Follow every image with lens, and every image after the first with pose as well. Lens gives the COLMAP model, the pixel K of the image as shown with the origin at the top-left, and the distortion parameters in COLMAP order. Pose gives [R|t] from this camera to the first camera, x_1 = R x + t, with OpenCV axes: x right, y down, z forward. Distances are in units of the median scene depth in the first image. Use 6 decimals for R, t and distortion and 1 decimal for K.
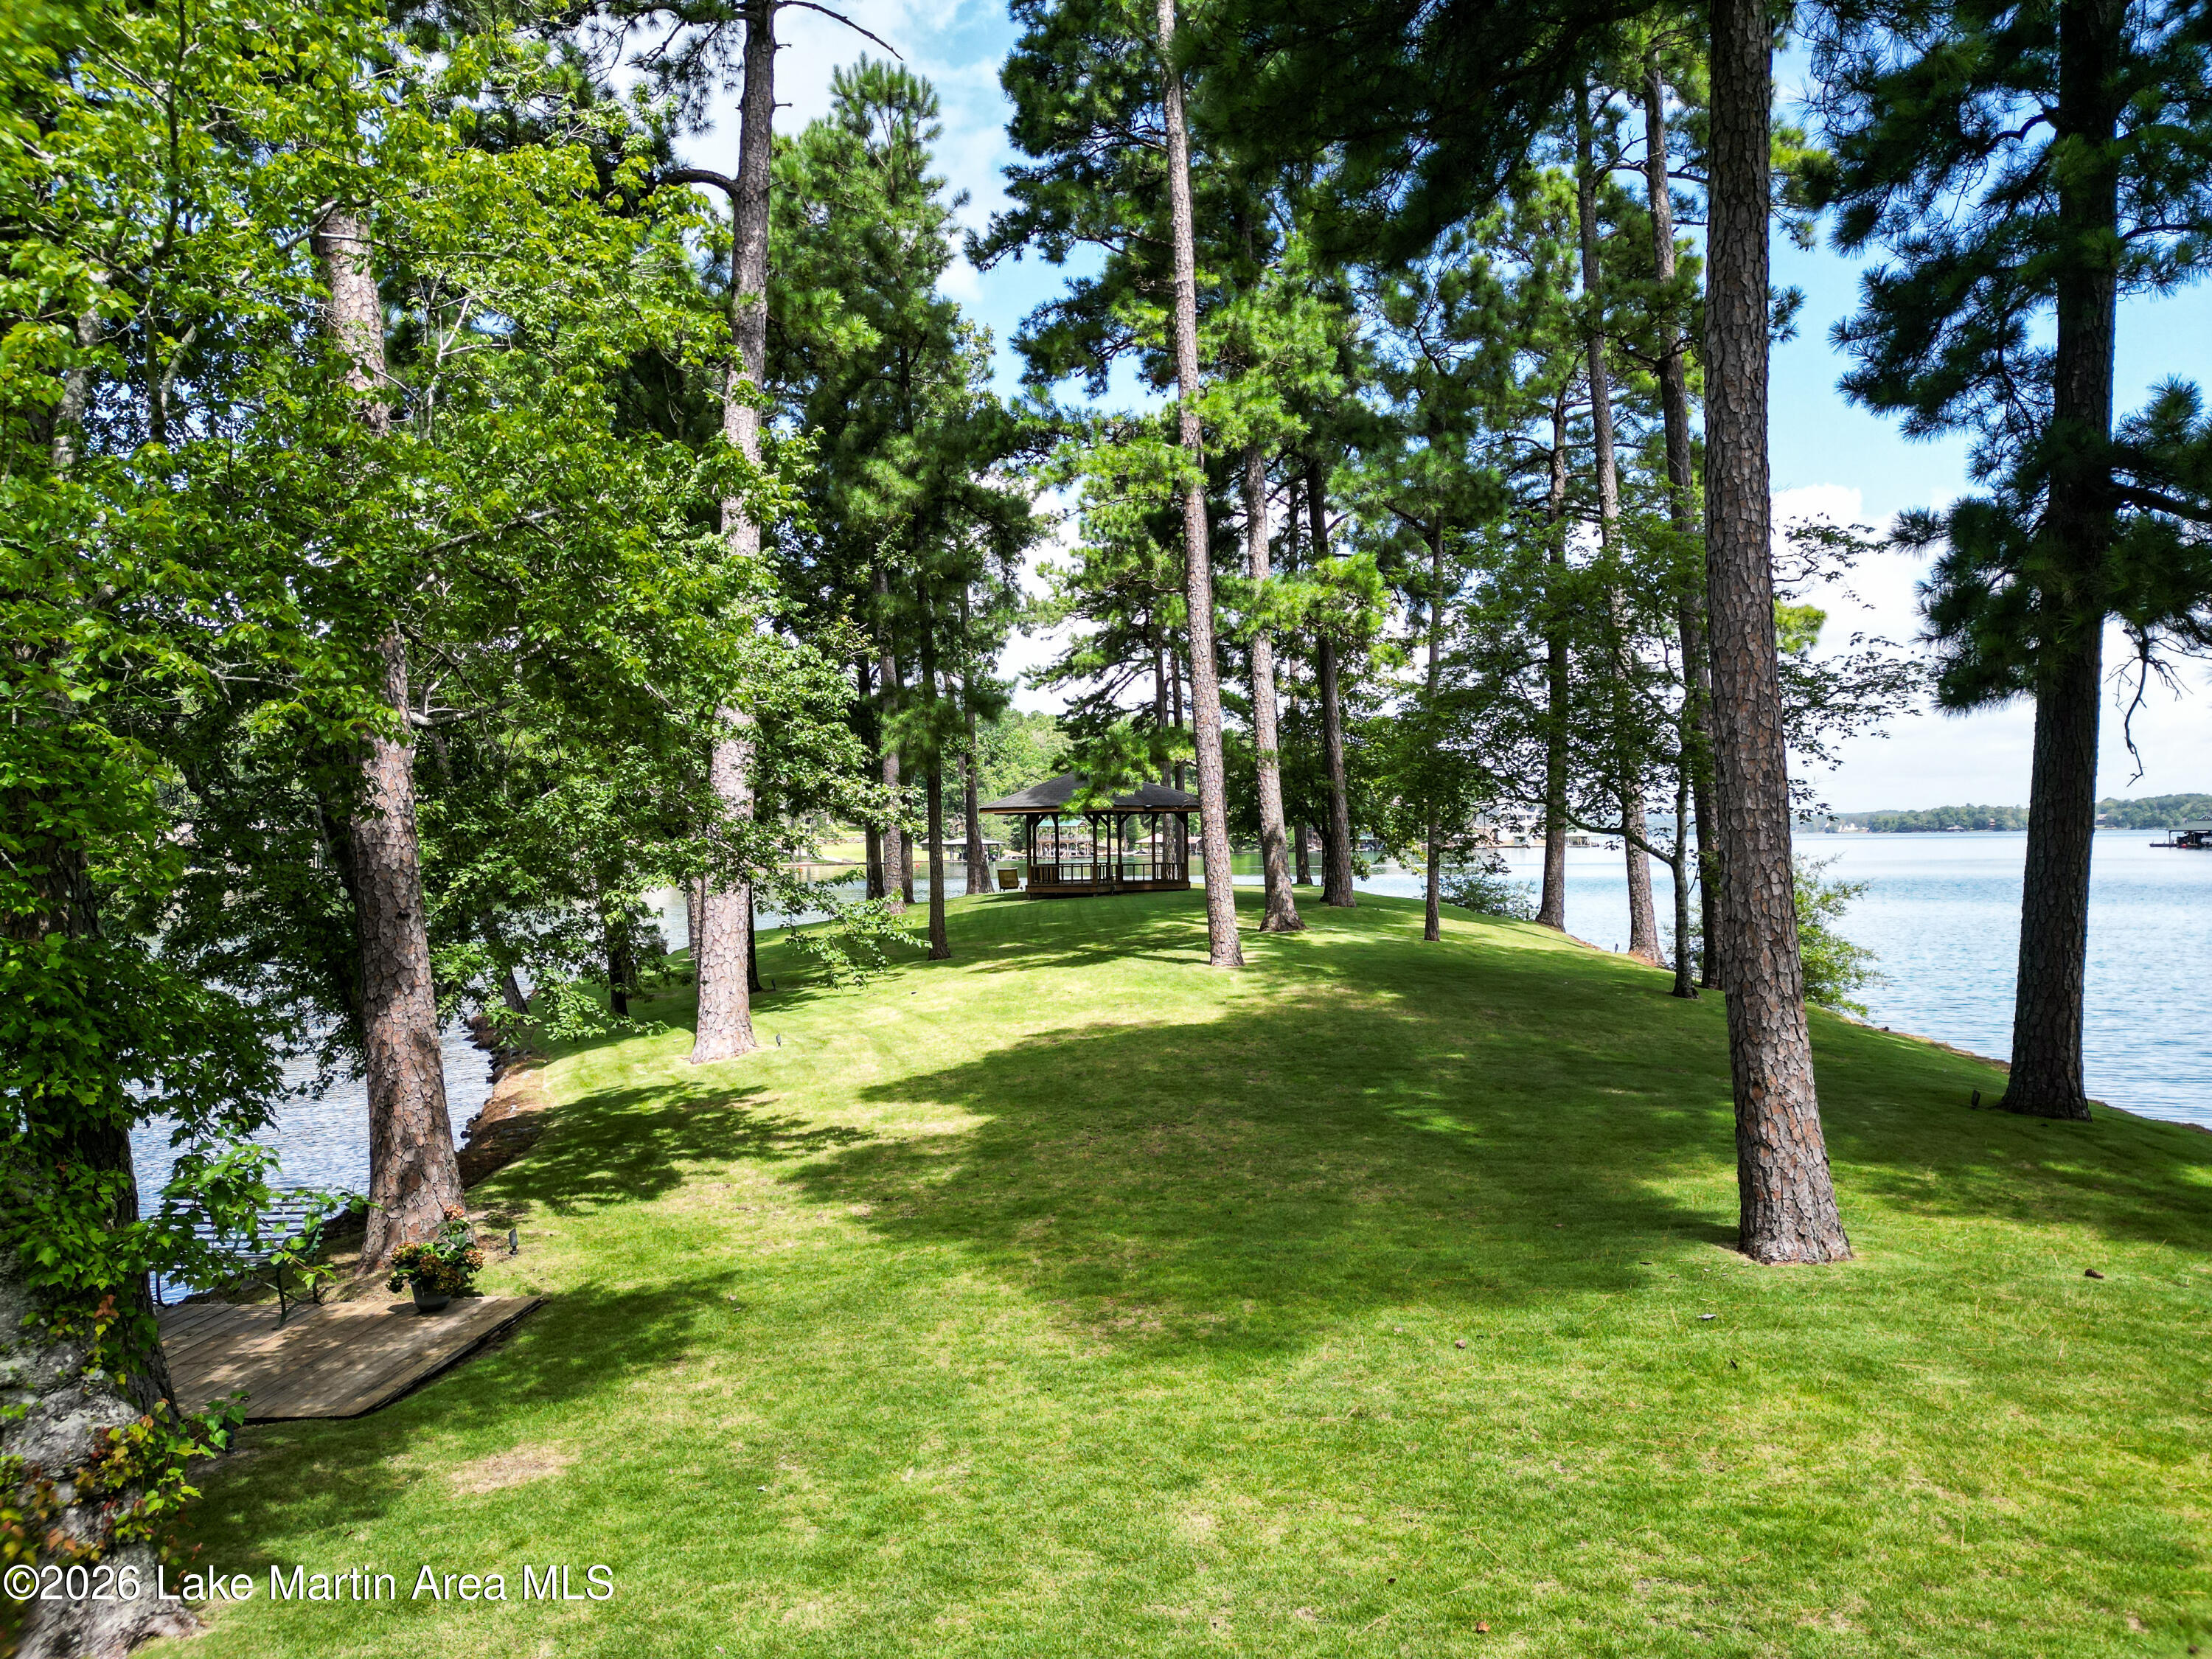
lens RADIAL K [[1540.9, 0, 1106.9], [0, 1540.9, 806.3], [0, 0, 1]] dist [0.030957, -0.024090]
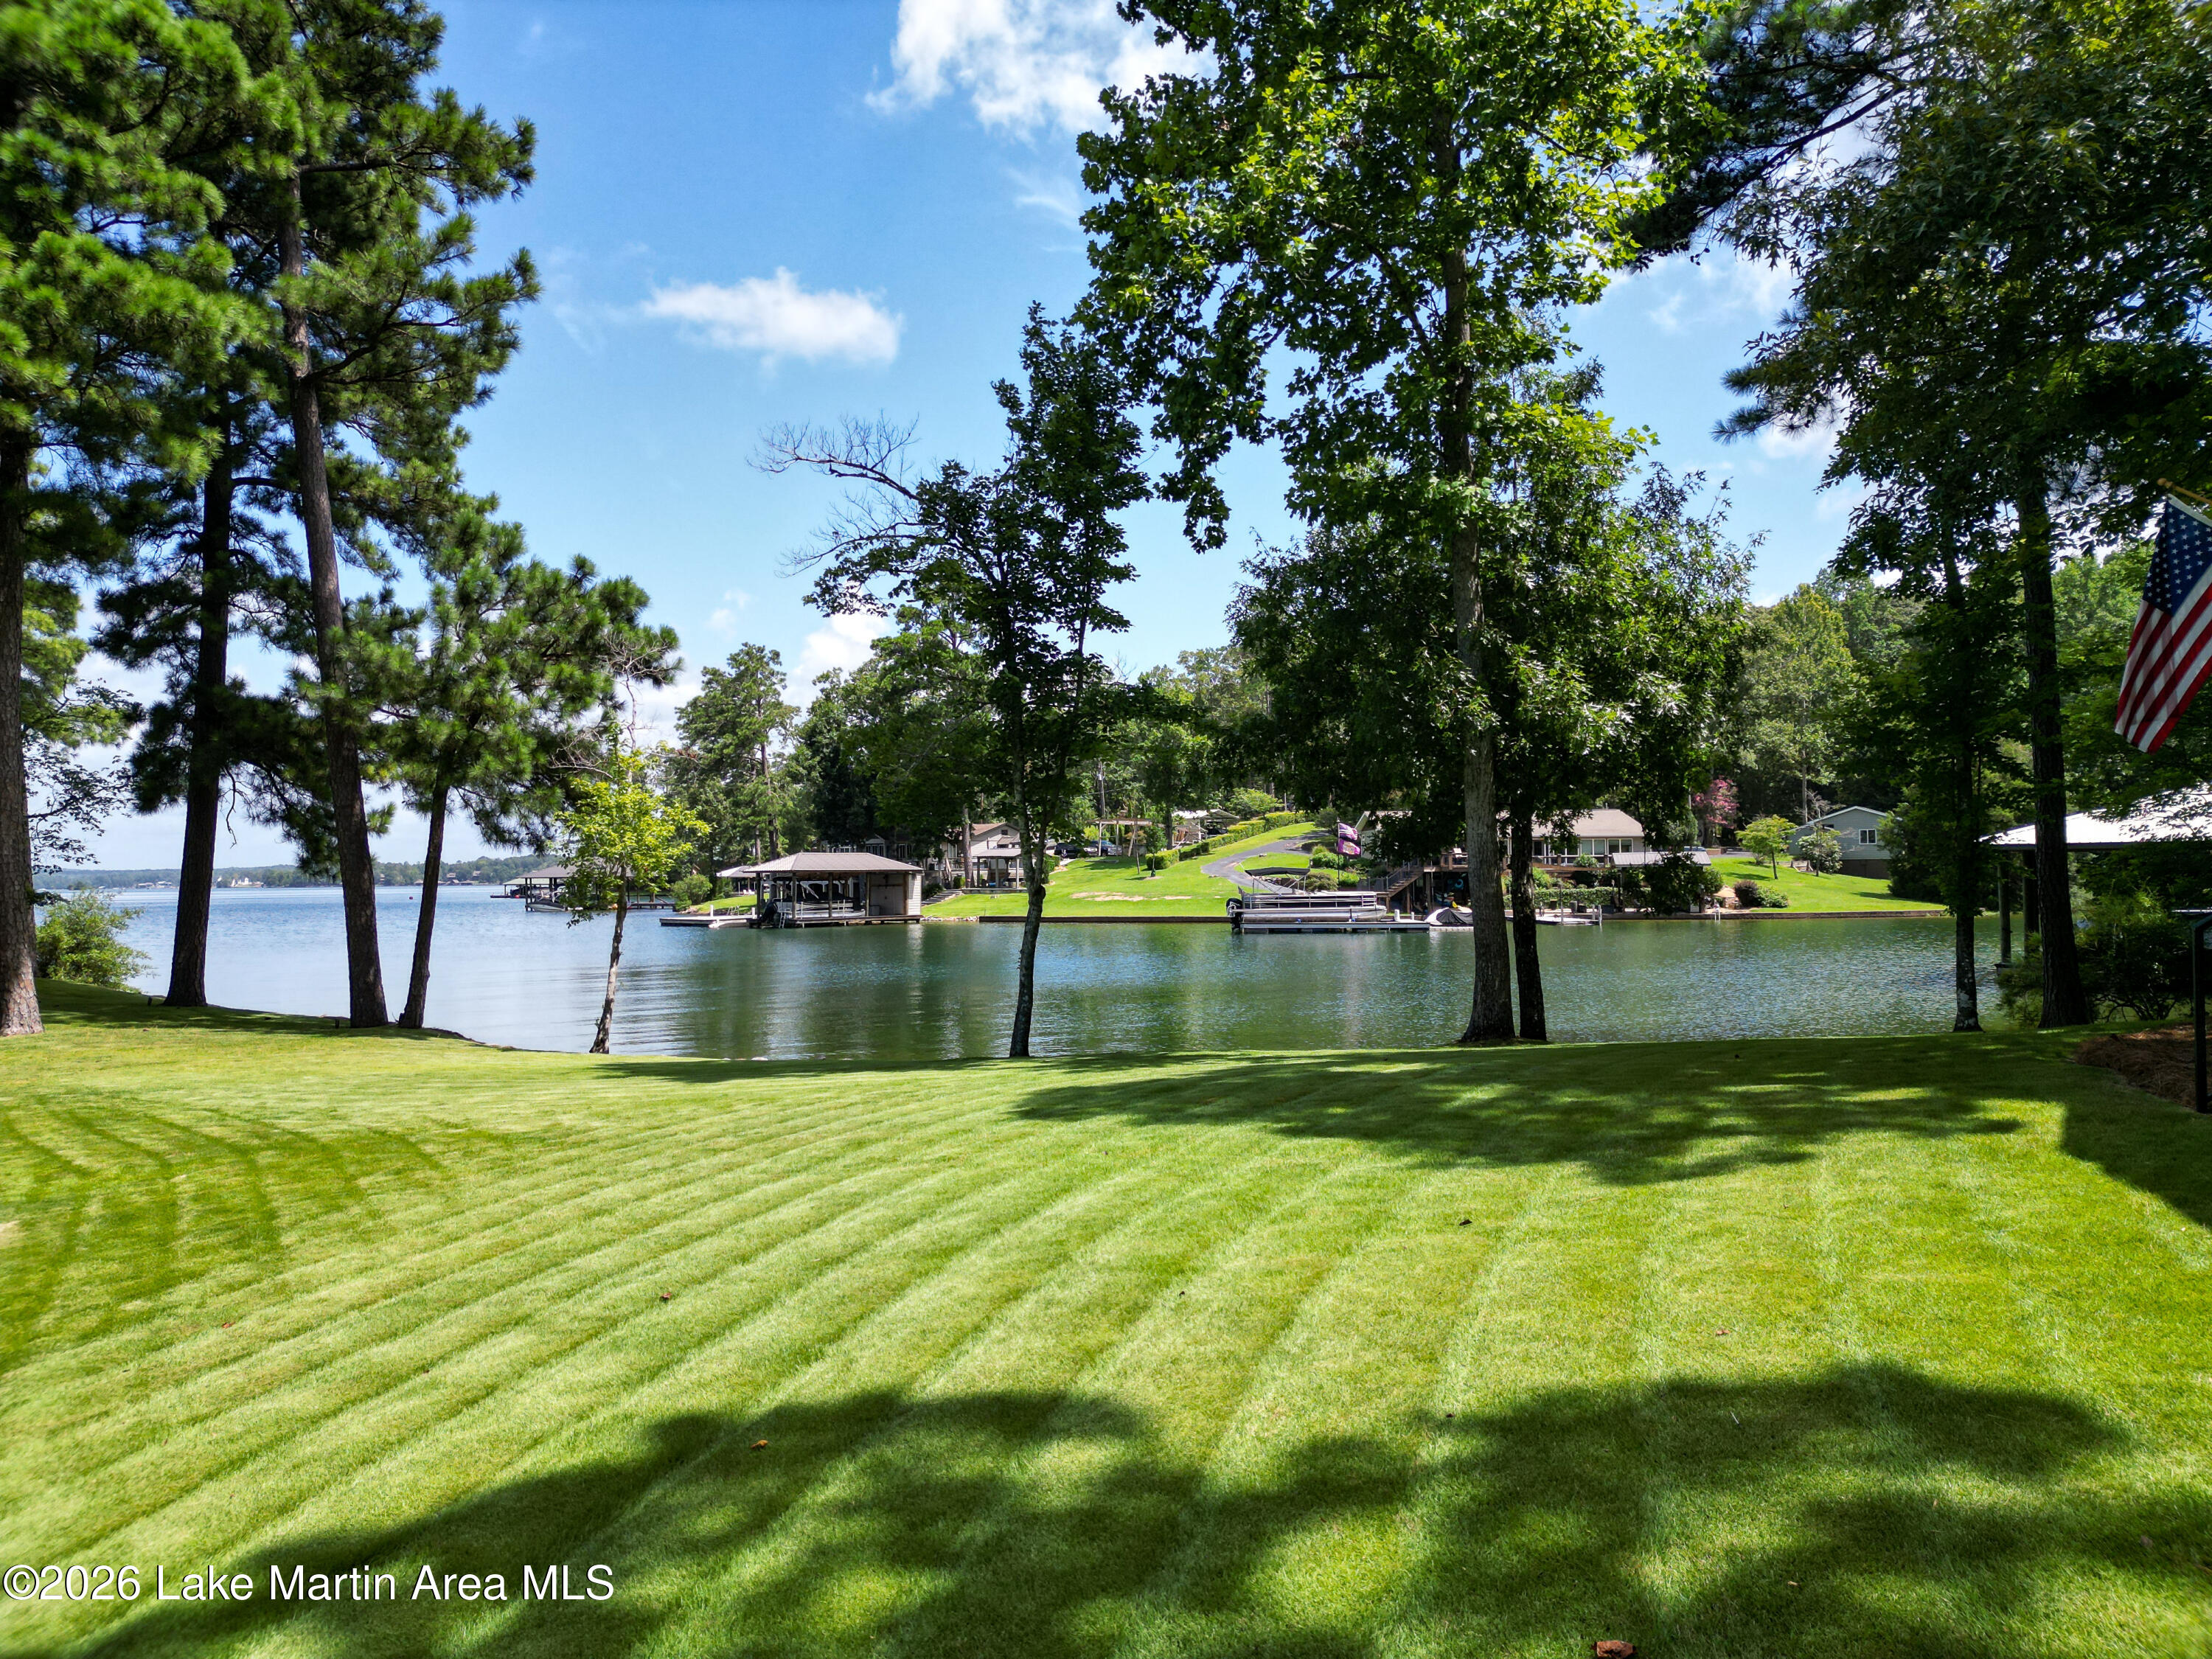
lens RADIAL K [[1540.9, 0, 1106.9], [0, 1540.9, 806.3], [0, 0, 1]] dist [0.030957, -0.024090]
pose [[0.581213, 0.037596, 0.812883, -0.348379], [-0.007316, 0.999133, -0.040979, 0.009576], [-0.813719, 0.017870, 0.580984, -1.119949]]
